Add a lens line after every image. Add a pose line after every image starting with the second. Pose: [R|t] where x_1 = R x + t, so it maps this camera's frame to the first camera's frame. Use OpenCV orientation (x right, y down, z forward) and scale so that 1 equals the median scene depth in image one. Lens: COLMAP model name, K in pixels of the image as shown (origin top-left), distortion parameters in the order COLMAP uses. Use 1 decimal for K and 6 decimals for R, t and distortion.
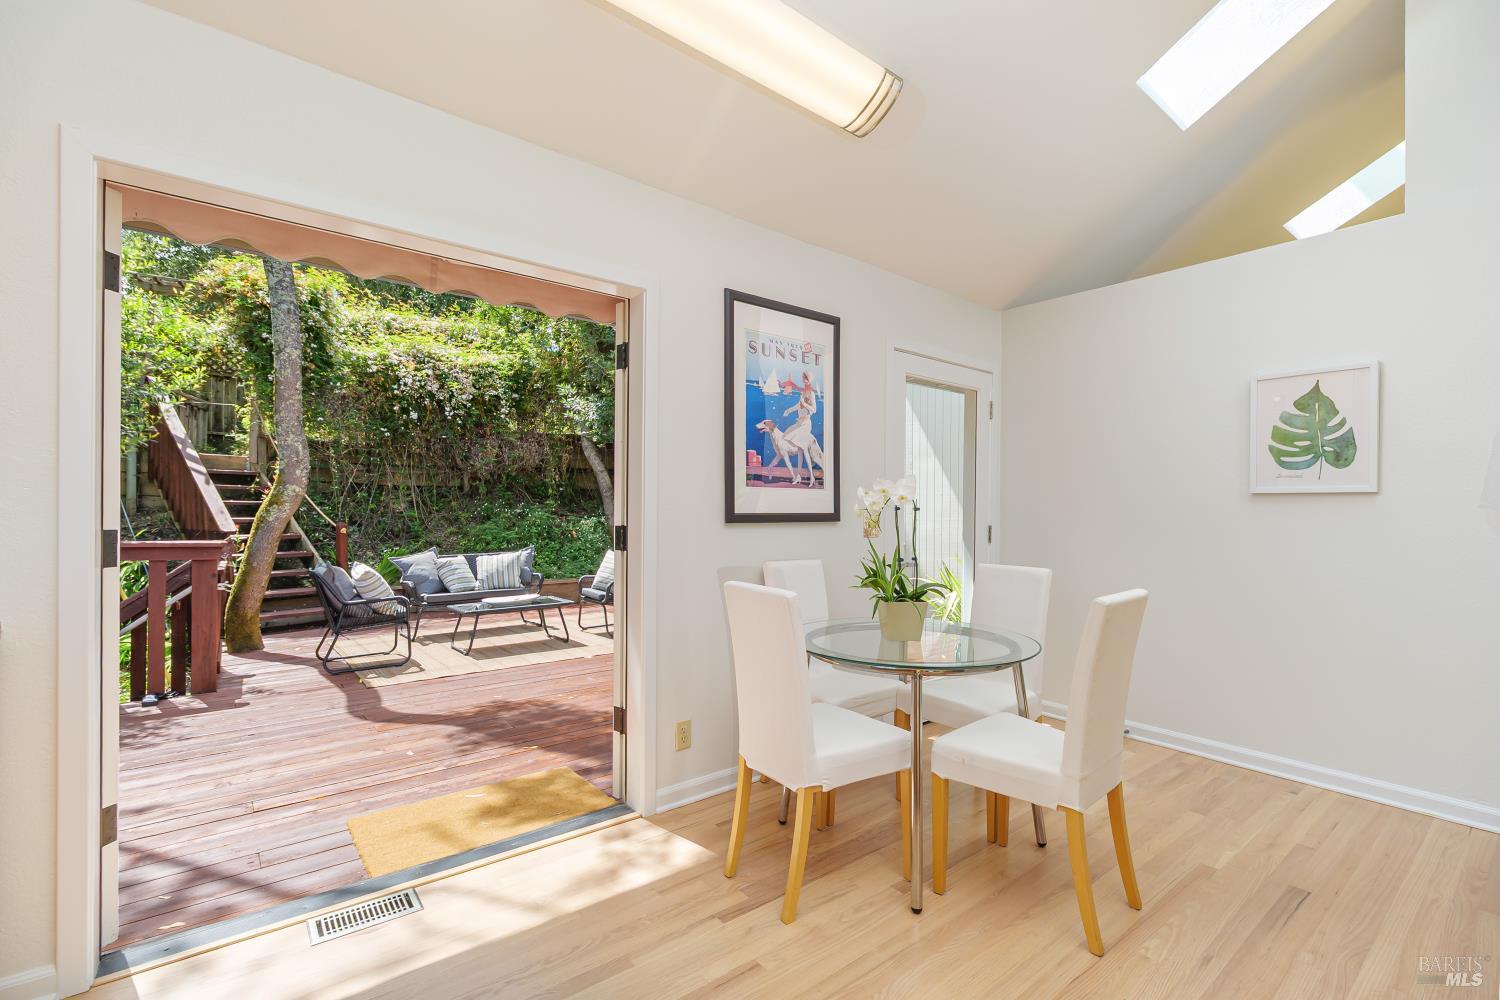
lens RADIAL K [[684.6, 0, 750.0], [0, 684.6, 500.0], [0, 0, 1]] dist [0.001361, 0.000013]
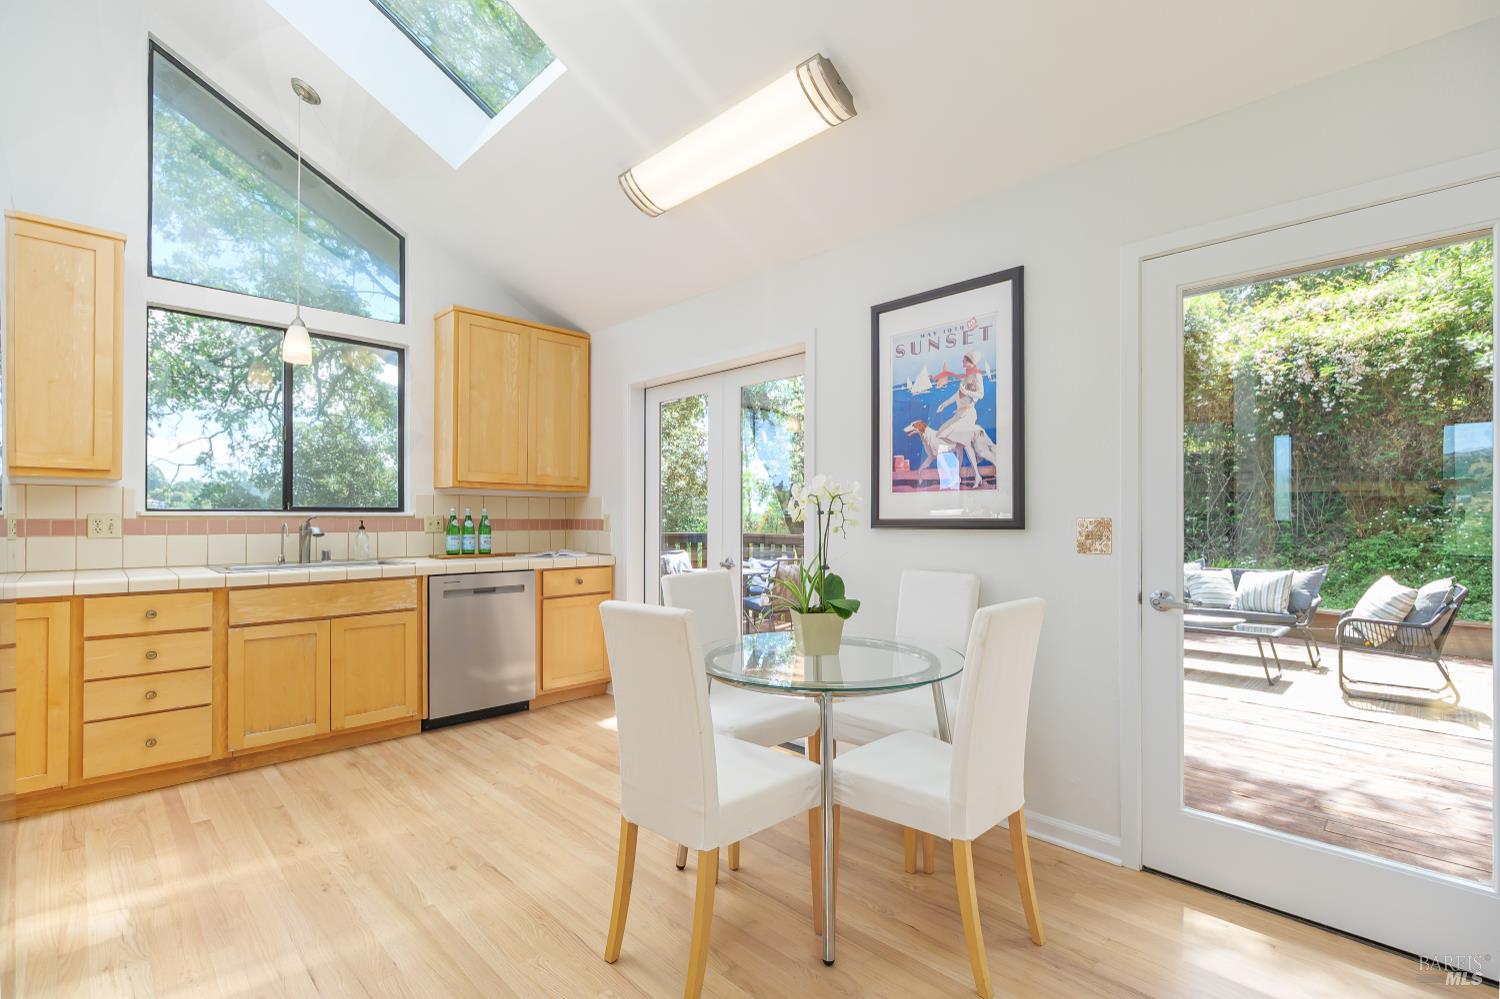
lens RADIAL K [[652.4, 0, 745.1], [0, 652.4, 505.0], [0, 0, 1]] dist [0.000804, 0.000147]
pose [[0.100589, -0.024360, -0.994630, 0.850337], [0.012800, 0.999649, -0.023189, 0.016853], [0.994846, -0.010399, 0.100865, 0.631642]]
